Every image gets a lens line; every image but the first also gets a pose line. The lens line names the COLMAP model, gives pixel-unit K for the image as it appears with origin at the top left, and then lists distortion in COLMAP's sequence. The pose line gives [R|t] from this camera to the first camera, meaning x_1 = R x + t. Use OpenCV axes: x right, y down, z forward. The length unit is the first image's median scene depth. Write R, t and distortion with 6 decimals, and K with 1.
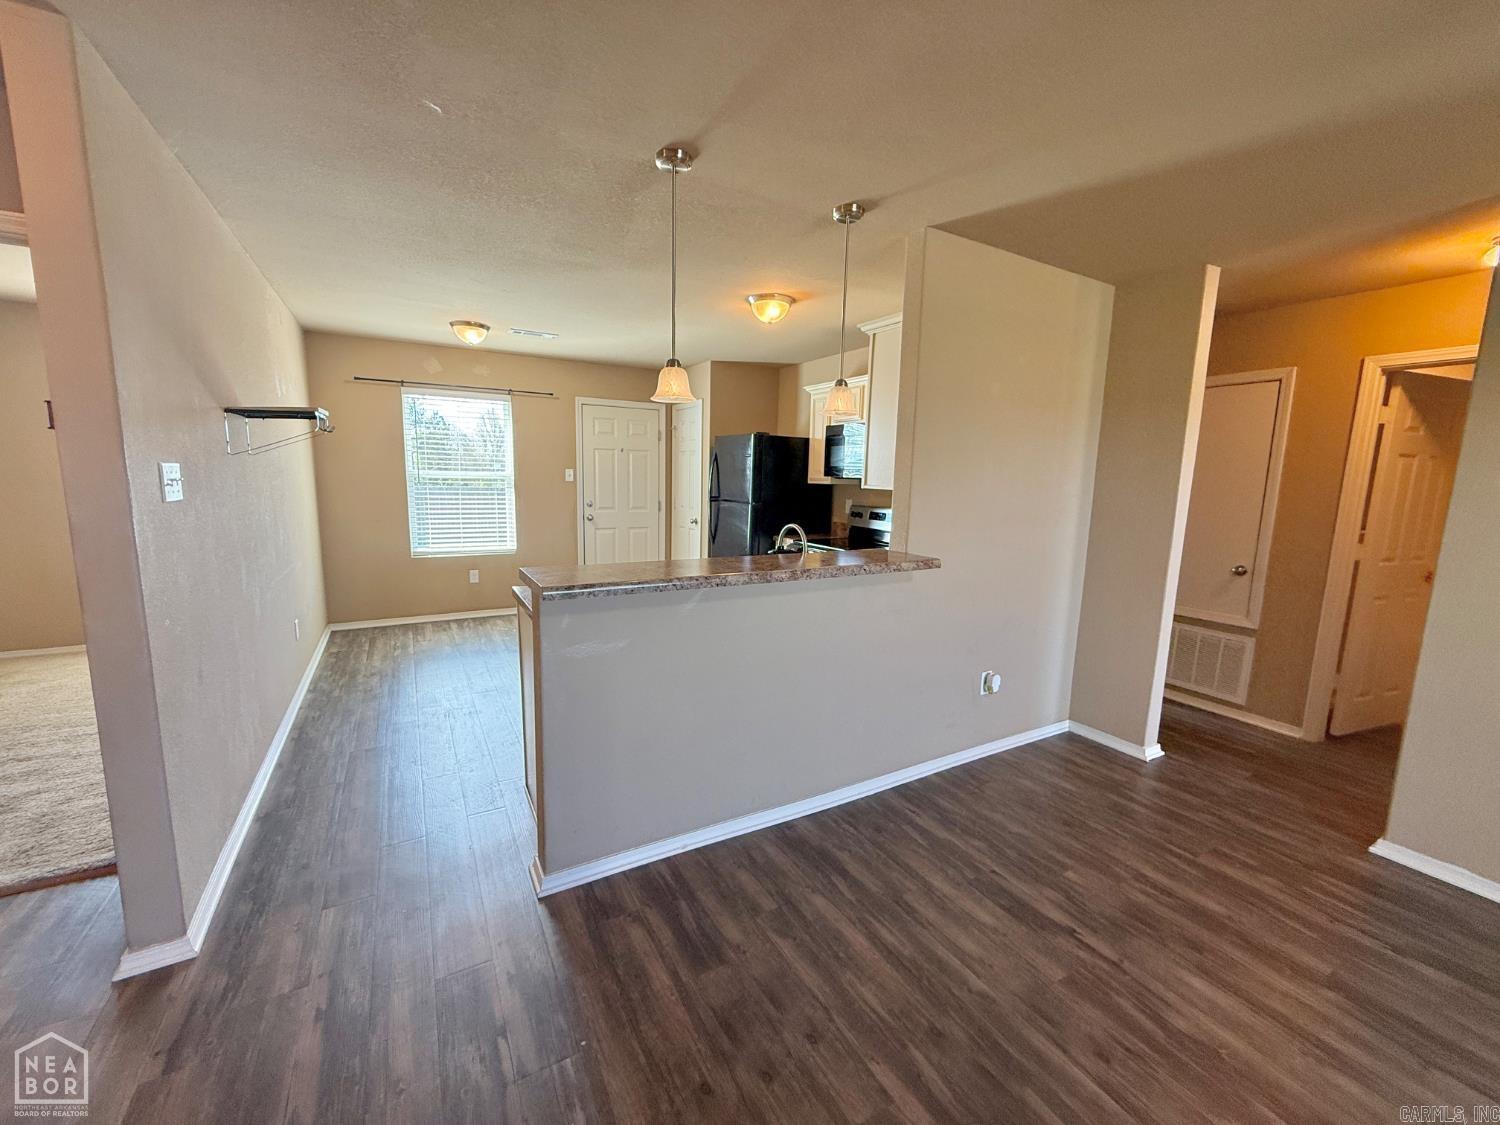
lens RADIAL K [[591.2, 0, 745.9], [0, 591.2, 564.4], [0, 0, 1]] dist [0.000384, -0.000616]
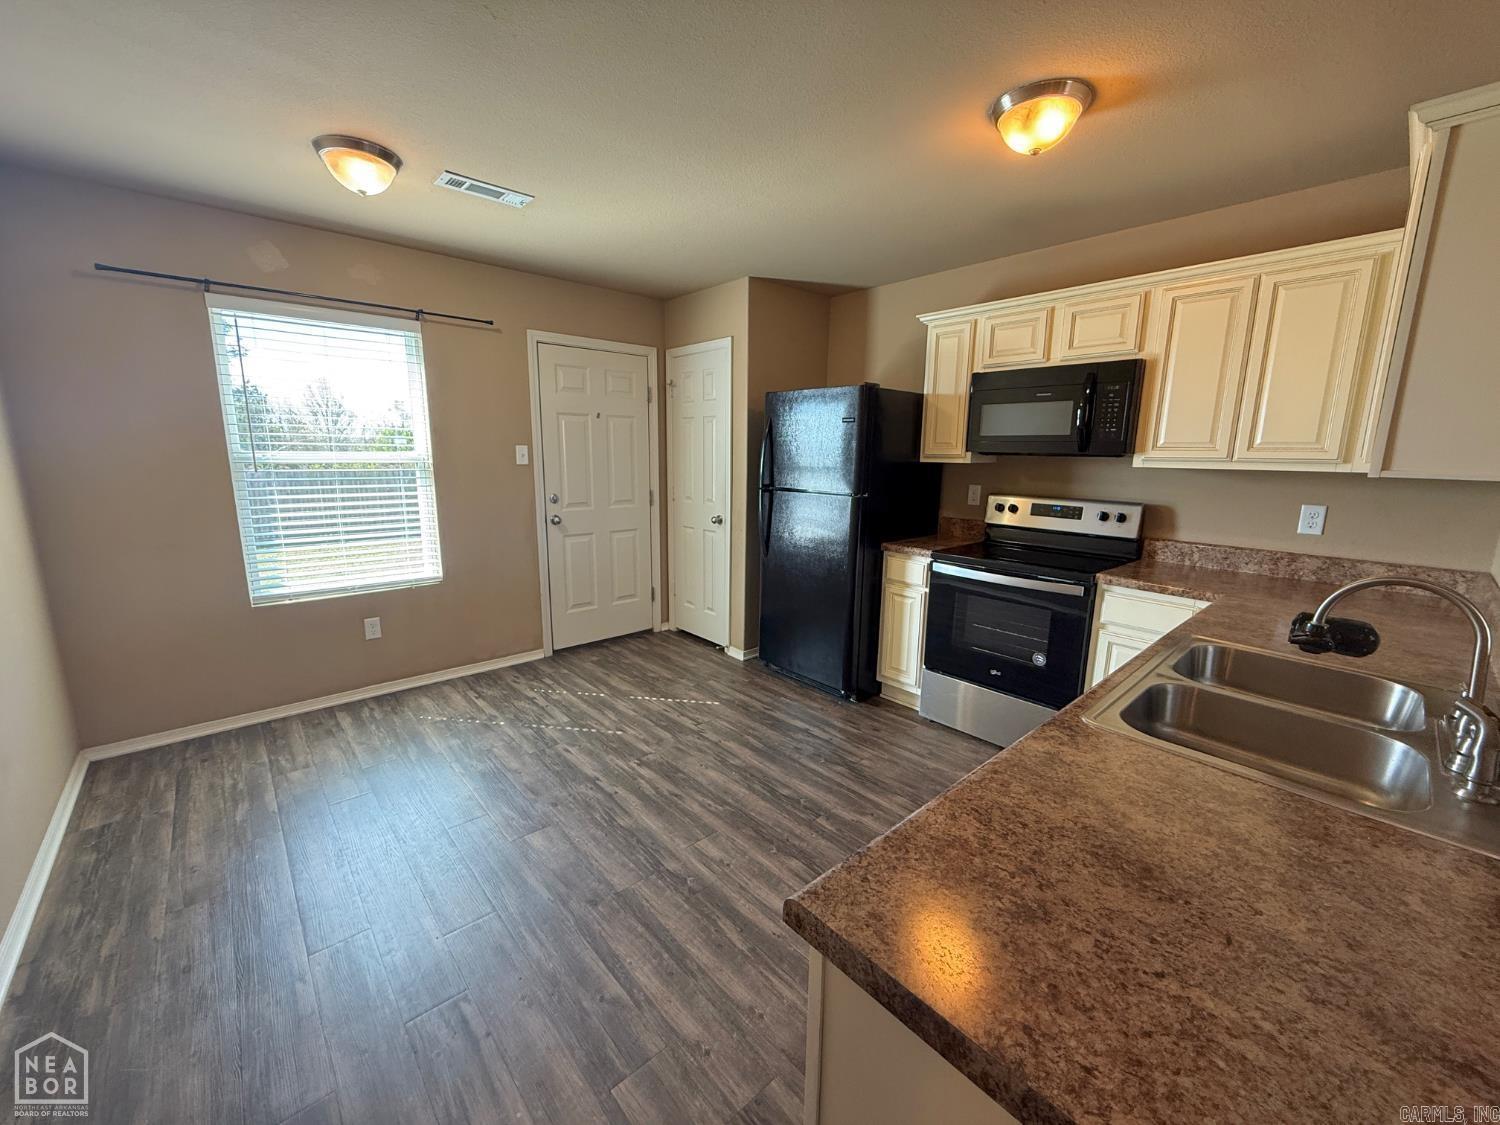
lens RADIAL K [[591.2, 0, 744.6], [0, 591.2, 564.1], [0, 0, 1]] dist [0.000384, -0.000616]
pose [[0.978381, -0.052027, 0.200159, -0.242679], [0.043812, 0.998014, 0.045256, -0.063997], [-0.202116, -0.035508, 0.978718, 0.398690]]
